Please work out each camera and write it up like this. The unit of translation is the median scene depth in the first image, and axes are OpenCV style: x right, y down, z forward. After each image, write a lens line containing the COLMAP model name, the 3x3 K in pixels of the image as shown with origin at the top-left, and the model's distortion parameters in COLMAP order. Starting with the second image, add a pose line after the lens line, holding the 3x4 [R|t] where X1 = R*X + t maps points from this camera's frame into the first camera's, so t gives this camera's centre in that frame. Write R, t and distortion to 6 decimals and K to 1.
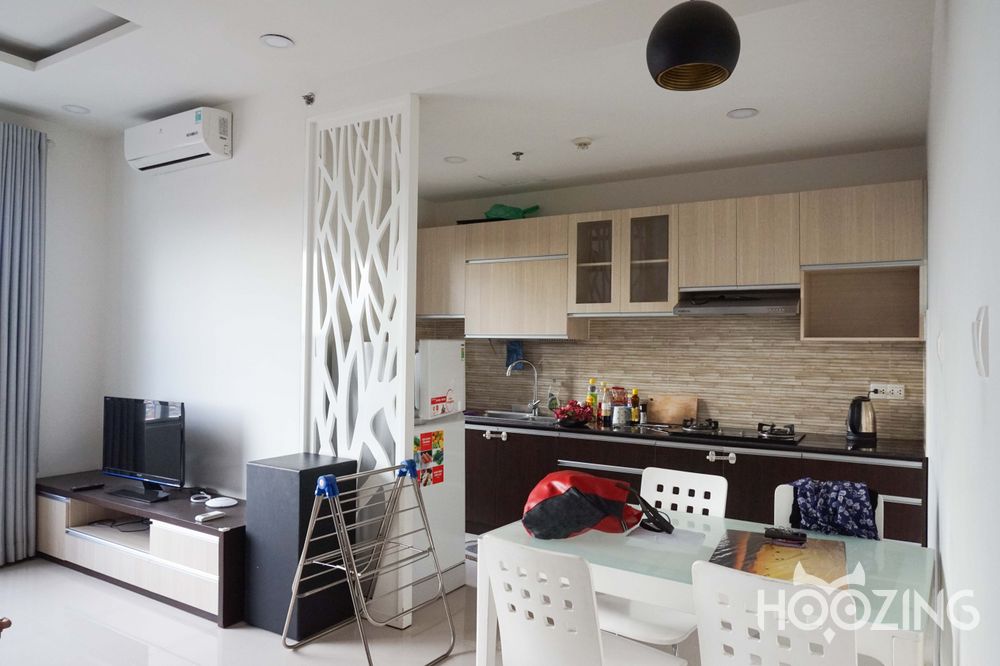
lens RADIAL K [[692.5, 0, 500.0], [0, 692.5, 333.0], [0, 0, 1]] dist [-0.064008, 0.003333]
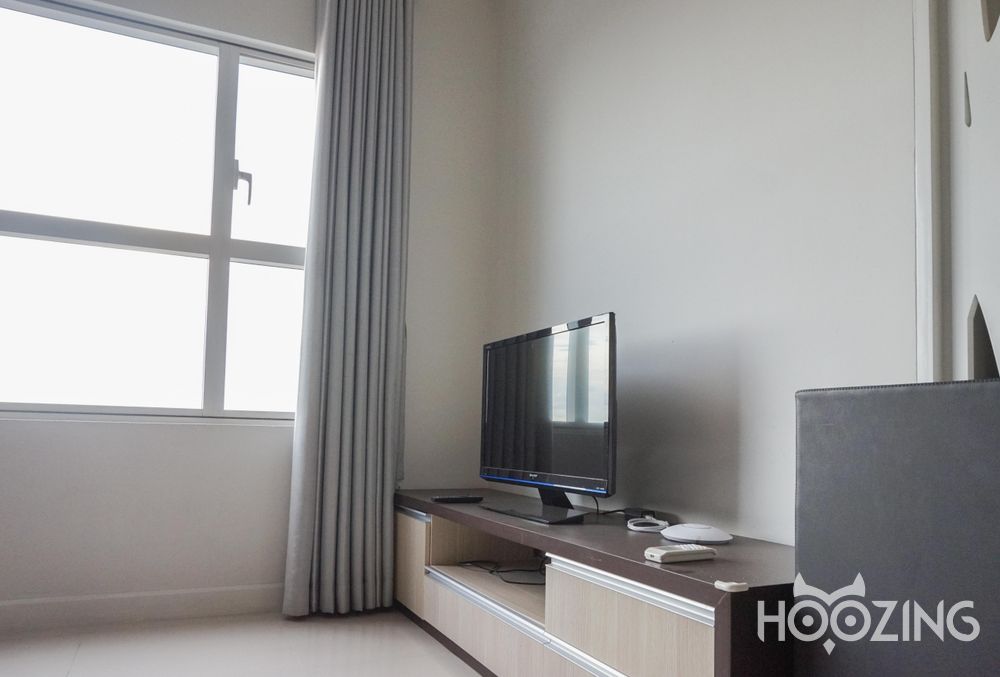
lens RADIAL K [[698.7, 0, 500.0], [0, 698.7, 338.5], [0, 0, 1]] dist [-0.068663, 0.000372]
pose [[0.839074, -0.051683, -0.541557, -0.237038], [-0.015801, 0.992742, -0.119223, 0.159479], [0.543788, 0.108594, 0.832167, 0.487984]]
